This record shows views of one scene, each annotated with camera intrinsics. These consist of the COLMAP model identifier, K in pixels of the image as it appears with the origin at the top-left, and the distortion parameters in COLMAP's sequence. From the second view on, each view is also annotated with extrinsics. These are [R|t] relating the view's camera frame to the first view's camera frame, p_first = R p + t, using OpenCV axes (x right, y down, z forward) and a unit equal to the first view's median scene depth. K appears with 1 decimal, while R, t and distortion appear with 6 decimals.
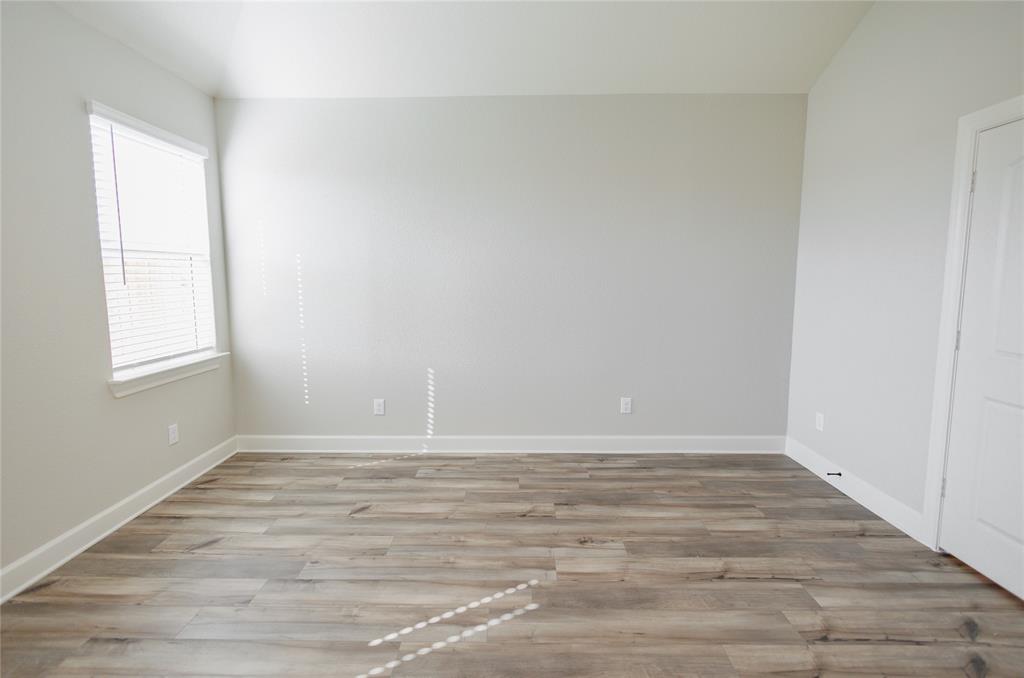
lens RADIAL K [[455.0, 0, 506.4], [0, 455.0, 323.3], [0, 0, 1]] dist [-0.005480, -0.000127]
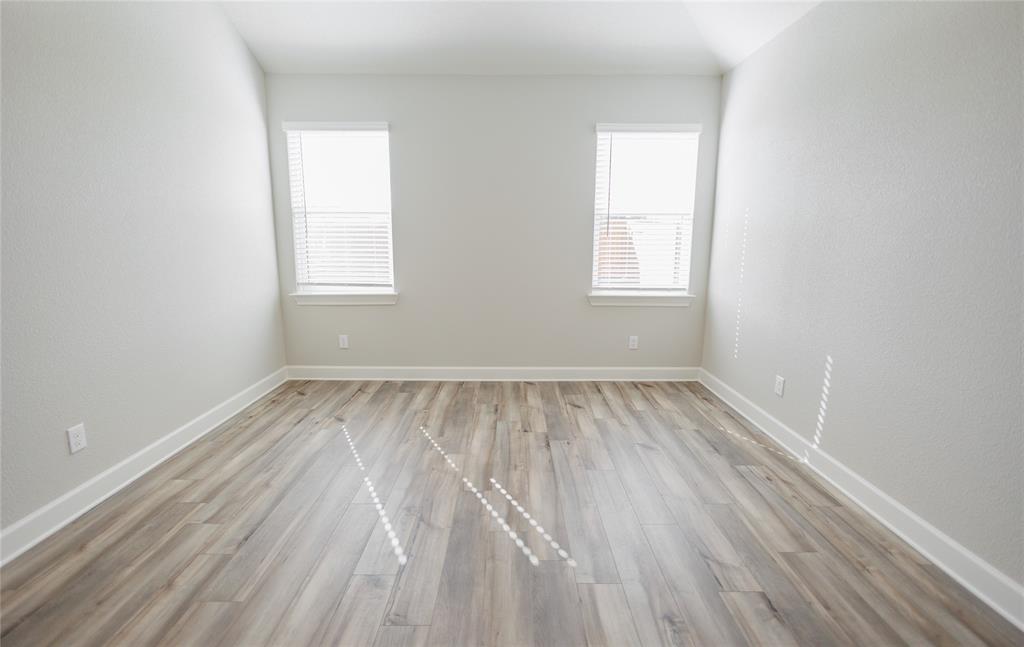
lens RADIAL K [[431.4, 0, 512.2], [0, 431.4, 302.1], [0, 0, 1]] dist [-0.002261, -0.000041]
pose [[0.024018, 0.153812, -0.987808, 0.630691], [-0.107412, 0.982771, 0.150416, -0.048893], [0.993924, 0.102490, 0.040125, 0.600026]]
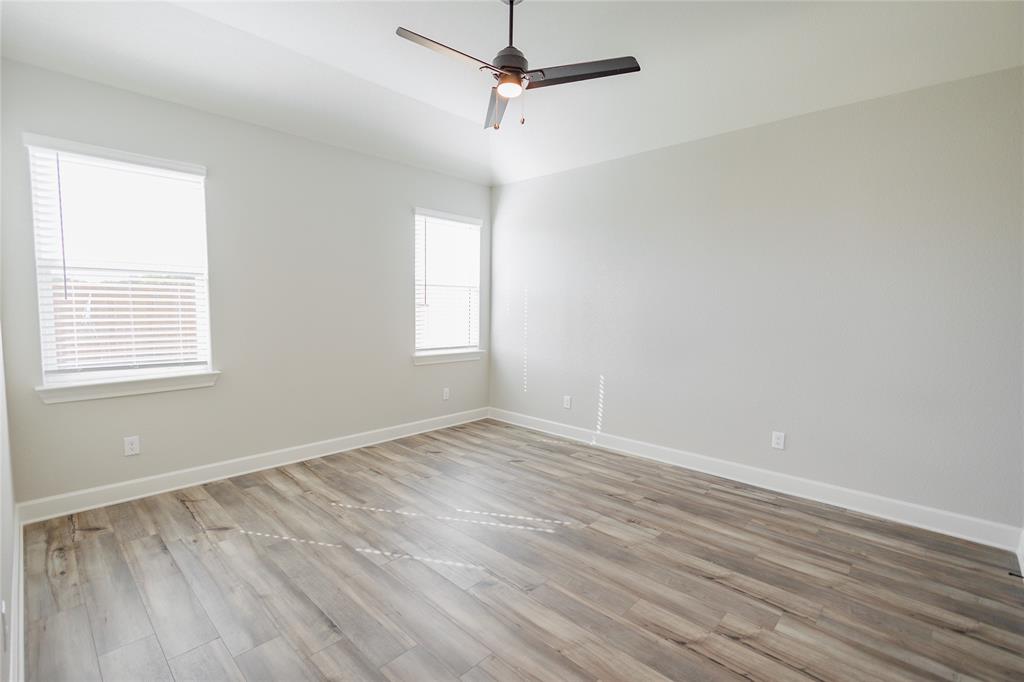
lens RADIAL K [[463.3, 0, 512.0], [0, 463.3, 341.0], [0, 0, 1]] dist [-0.000168, -0.000086]
pose [[0.738917, 0.066112, -0.670545, 0.632360], [-0.085163, 0.996357, 0.004388, 0.022760], [0.668392, 0.053864, 0.741856, -0.129565]]
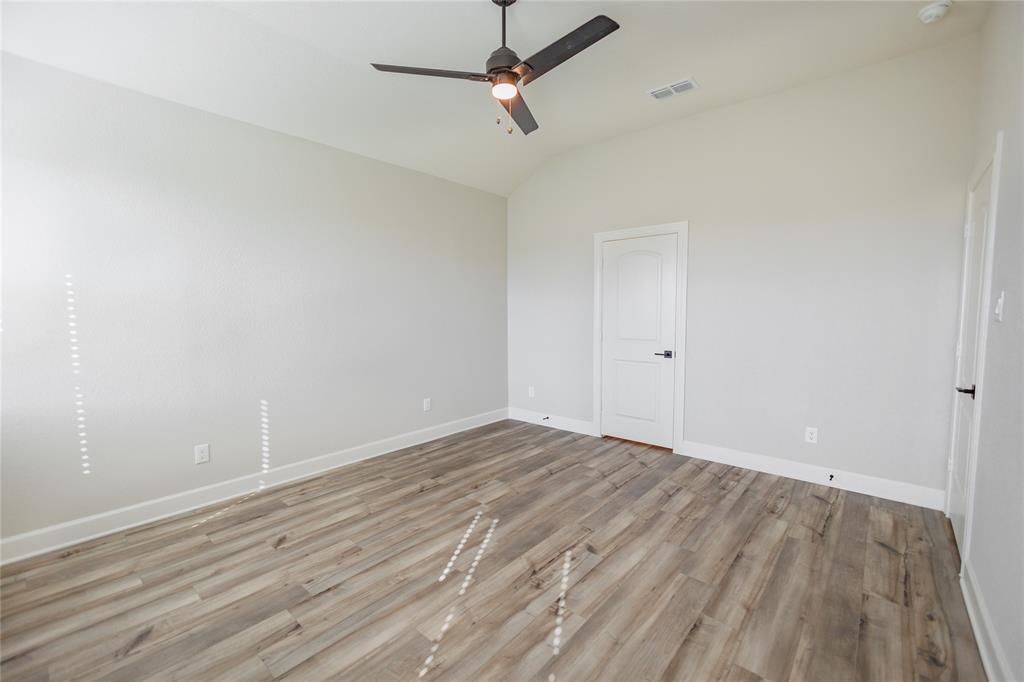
lens RADIAL K [[434.4, 0, 509.8], [0, 434.4, 339.3], [0, 0, 1]] dist [-0.001726, 0.000039]
pose [[0.644150, -0.051347, 0.763174, -0.690695], [0.081056, 0.996709, -0.001355, 0.017807], [-0.760592, 0.062733, 0.646192, -0.006630]]
